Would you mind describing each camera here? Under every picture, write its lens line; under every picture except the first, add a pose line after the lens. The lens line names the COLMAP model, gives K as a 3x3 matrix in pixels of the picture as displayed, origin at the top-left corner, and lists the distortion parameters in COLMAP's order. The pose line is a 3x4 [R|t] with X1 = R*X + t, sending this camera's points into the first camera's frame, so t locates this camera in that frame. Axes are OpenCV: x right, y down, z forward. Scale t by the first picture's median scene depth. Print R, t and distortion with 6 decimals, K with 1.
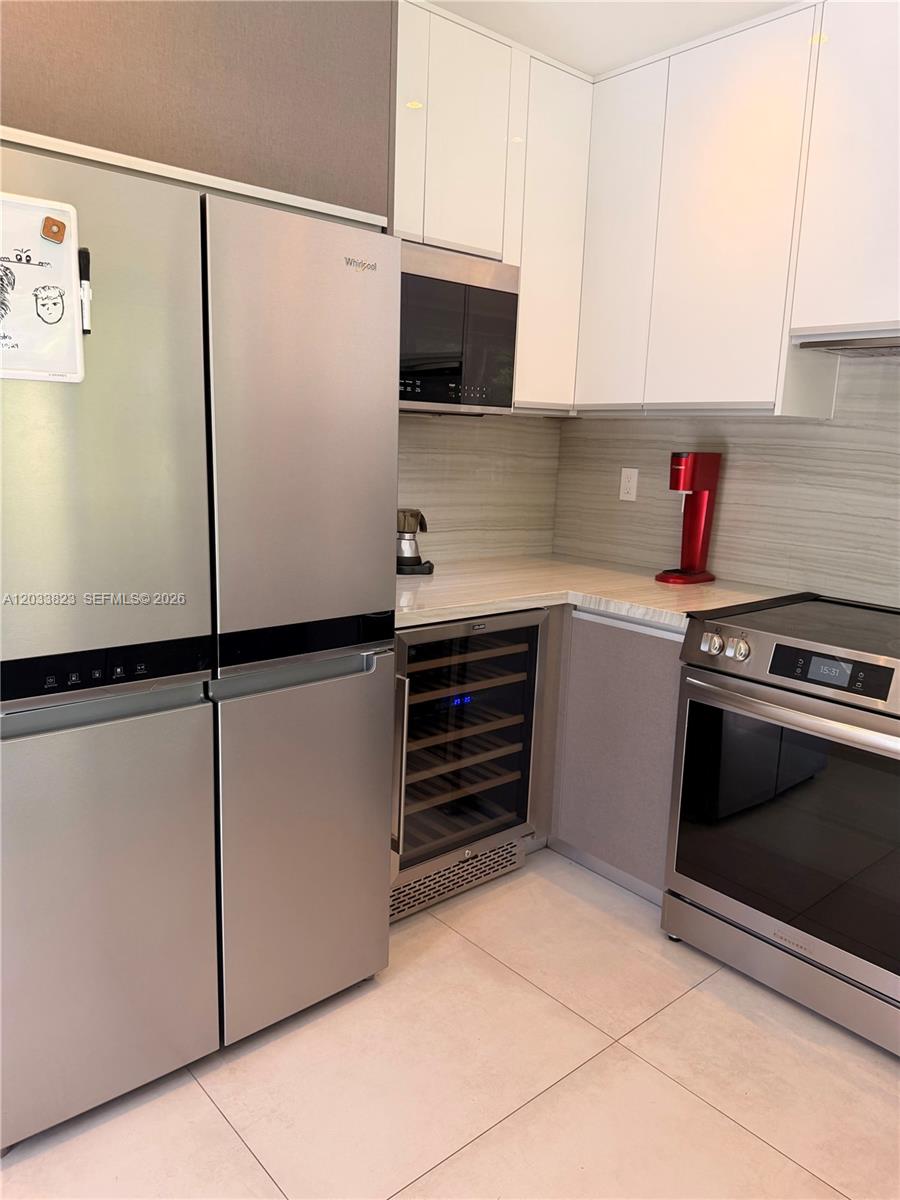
lens RADIAL K [[844.7, 0, 450.0], [0, 844.7, 600.0], [0, 0, 1]] dist [0.099849, -0.148512]
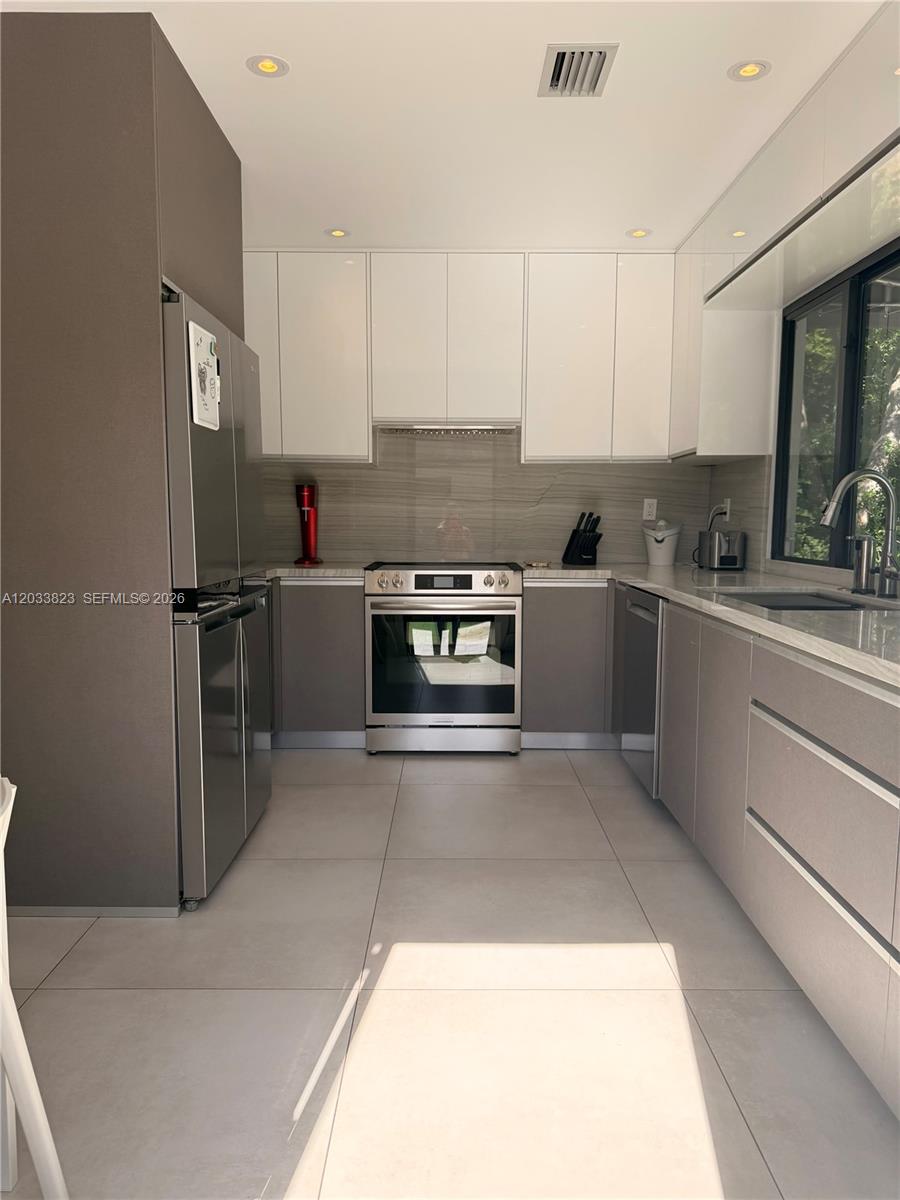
lens RADIAL K [[844.7, 0, 450.0], [0, 844.7, 600.0], [0, 0, 1]] dist [0.099849, -0.148512]
pose [[0.654348, -0.104447, 0.748945, -0.851344], [0.160211, 0.987080, -0.002318, 0.103382], [-0.739027, 0.121506, 0.662628, -0.292341]]
